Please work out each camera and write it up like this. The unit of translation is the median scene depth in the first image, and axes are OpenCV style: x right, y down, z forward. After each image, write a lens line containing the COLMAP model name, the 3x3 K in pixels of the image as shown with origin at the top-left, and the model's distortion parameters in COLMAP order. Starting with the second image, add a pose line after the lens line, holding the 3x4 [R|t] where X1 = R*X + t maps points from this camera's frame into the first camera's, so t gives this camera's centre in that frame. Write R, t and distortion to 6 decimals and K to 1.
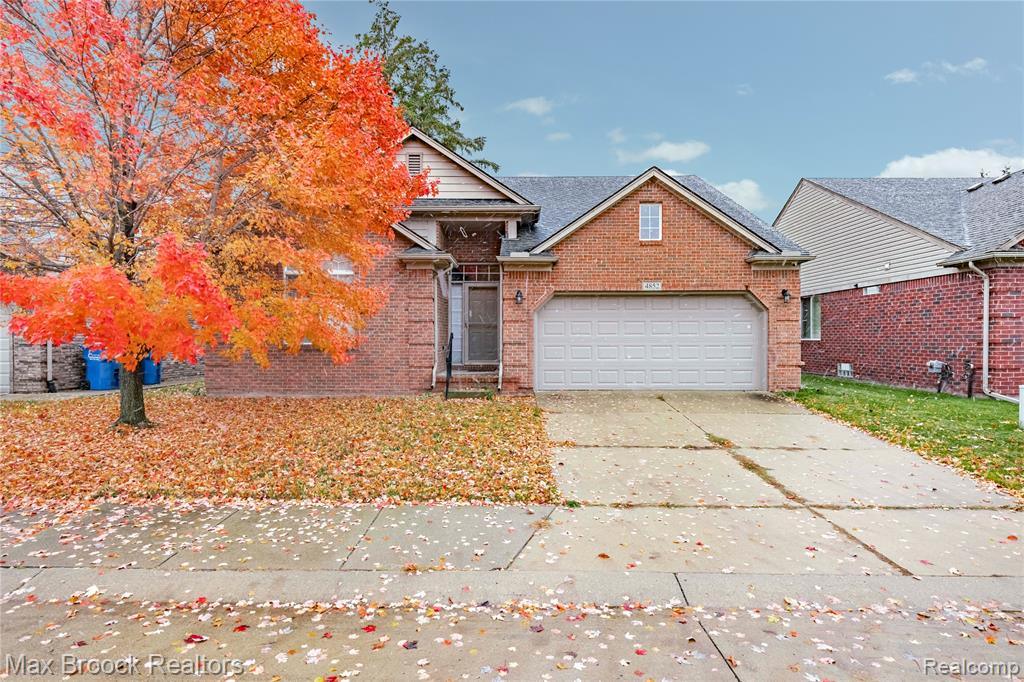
lens RADIAL K [[567.8, 0, 512.0], [0, 567.8, 341.0], [0, 0, 1]] dist [-0.005361, -0.000897]
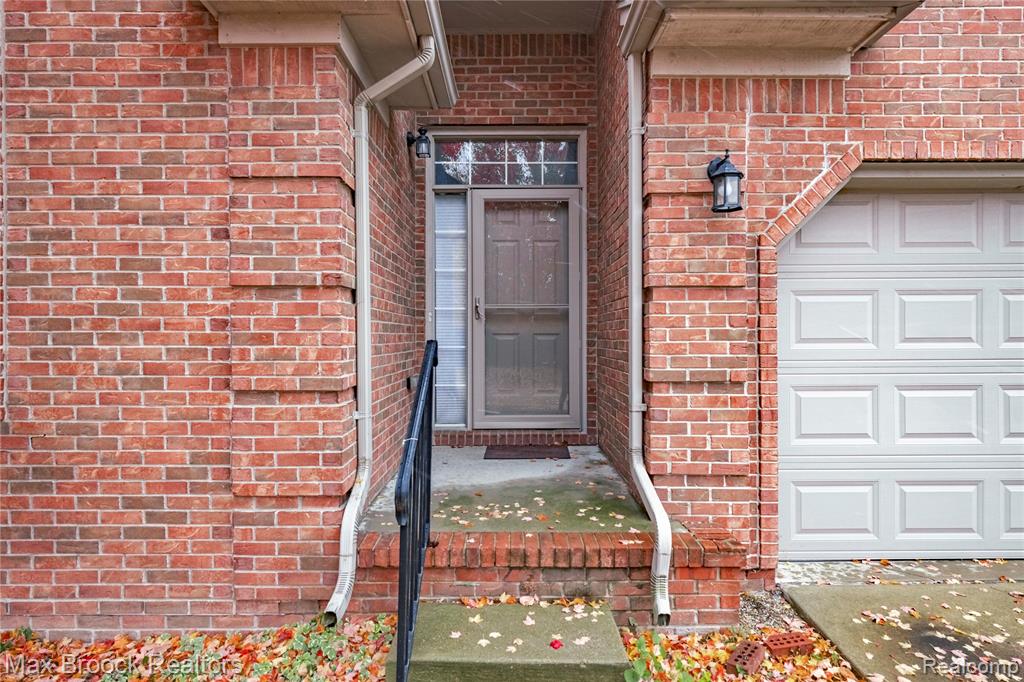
lens RADIAL K [[567.8, 0, 512.0], [0, 567.8, 341.0], [0, 0, 1]] dist [-0.005361, -0.000897]
pose [[0.999840, -0.003049, 0.017650, -0.077715], [0.002931, 0.999973, 0.006667, -0.014984], [-0.017670, -0.006614, 0.999822, 0.768678]]
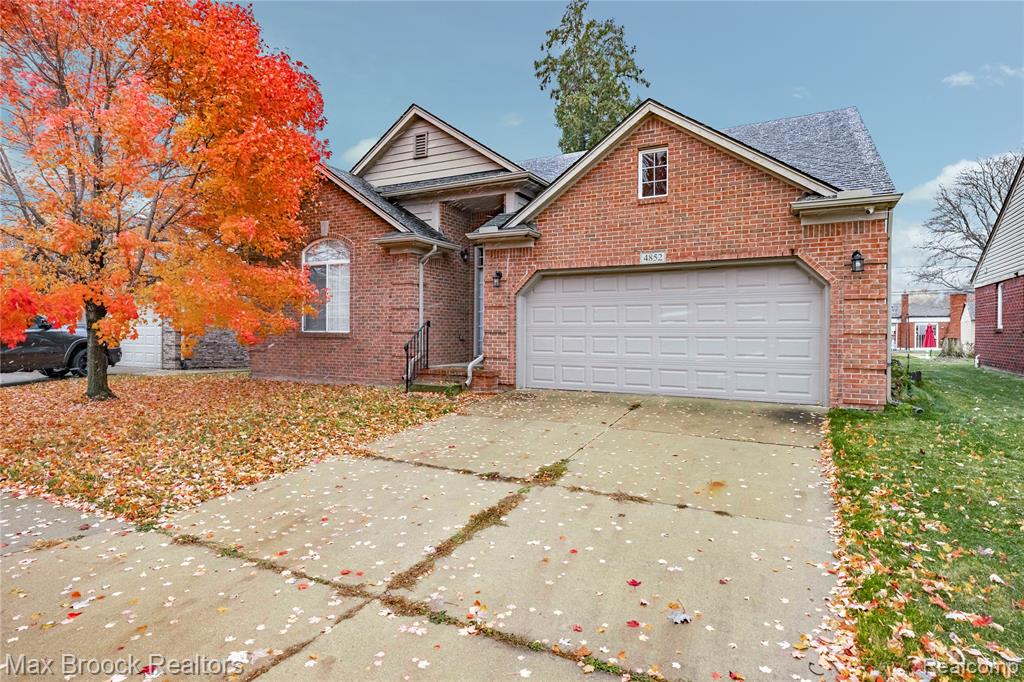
lens RADIAL K [[560.6, 0, 506.3], [0, 560.6, 333.7], [0, 0, 1]] dist [-0.002747, -0.000924]
pose [[0.883997, 0.006615, -0.467446, 0.423738], [-0.007698, 0.999970, -0.000408, 0.006213], [0.467430, 0.003959, 0.884021, 0.249419]]
